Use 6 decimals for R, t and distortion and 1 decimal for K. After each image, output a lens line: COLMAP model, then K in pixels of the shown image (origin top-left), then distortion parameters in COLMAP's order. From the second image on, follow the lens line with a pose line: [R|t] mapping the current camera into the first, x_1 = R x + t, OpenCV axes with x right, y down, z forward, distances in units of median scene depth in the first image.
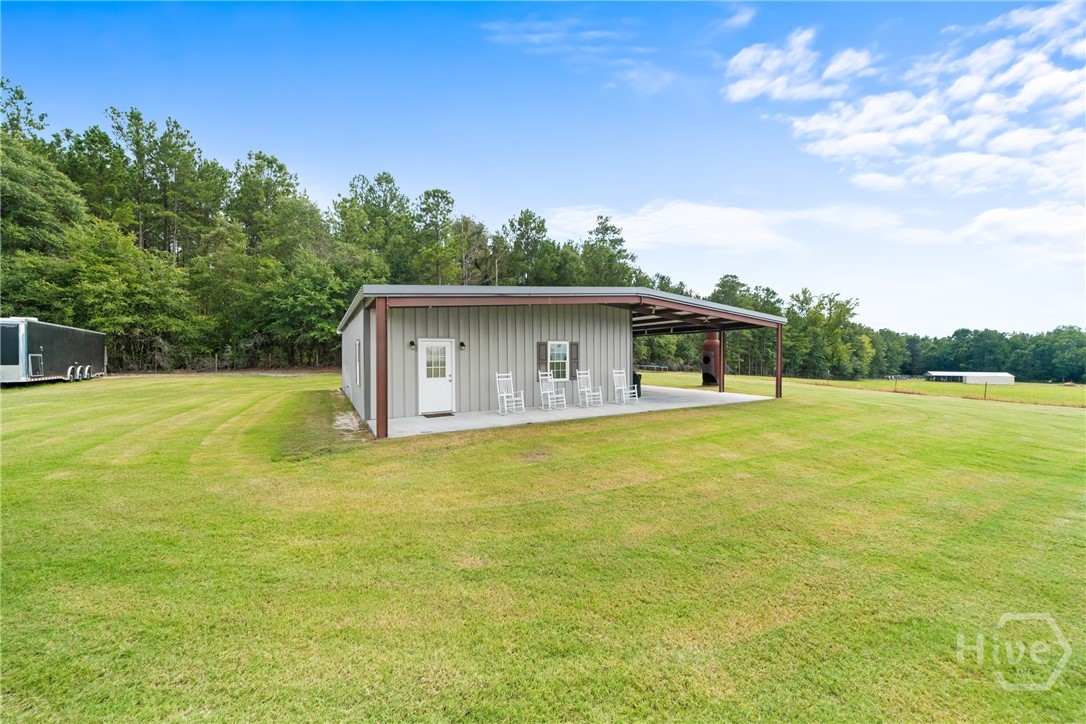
lens RADIAL K [[382.9, 0, 545.4], [0, 382.9, 354.8], [0, 0, 1]] dist [0.000162, -0.004492]
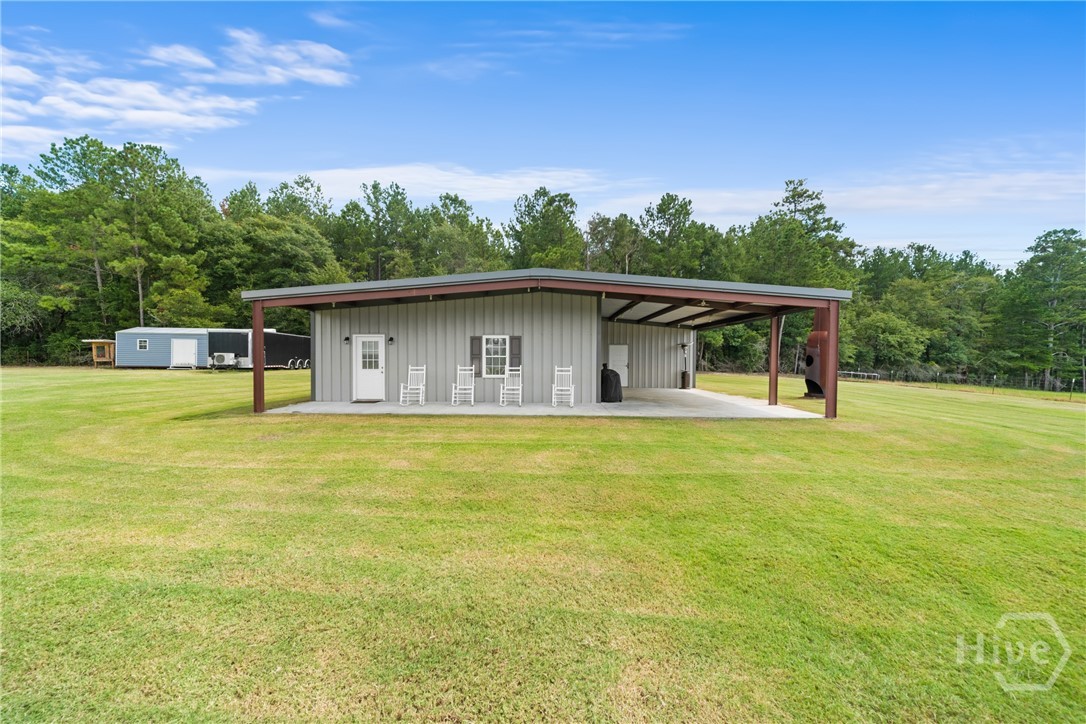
lens RADIAL K [[387.8, 0, 543.0], [0, 387.8, 362.0], [0, 0, 1]] dist [0.000728, -0.004960]
pose [[0.851072, 0.012586, -0.524898, 0.366199], [-0.007151, 0.999898, 0.012382, 0.010419], [0.525000, -0.006785, 0.851075, 0.143085]]
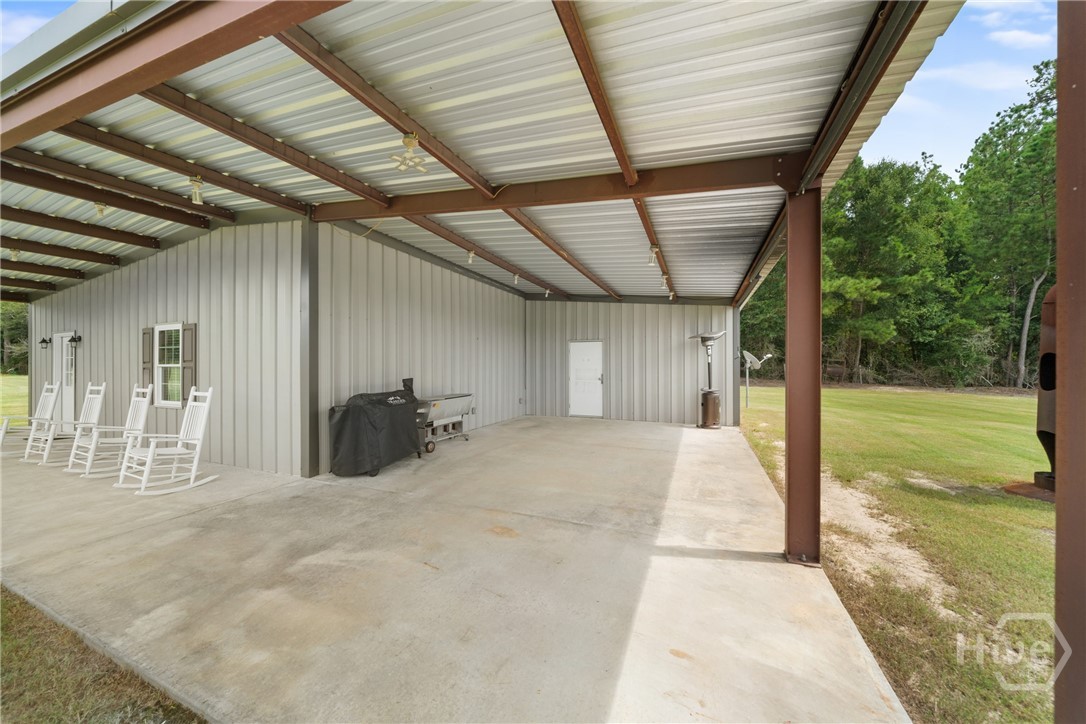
lens RADIAL K [[387.8, 0, 543.0], [0, 387.8, 362.0], [0, 0, 1]] dist [0.000728, -0.004960]
pose [[0.598628, -0.004135, -0.801017, 0.408266], [0.001729, 0.999991, -0.003870, 0.008878], [0.801026, 0.000932, 0.598629, 0.630301]]
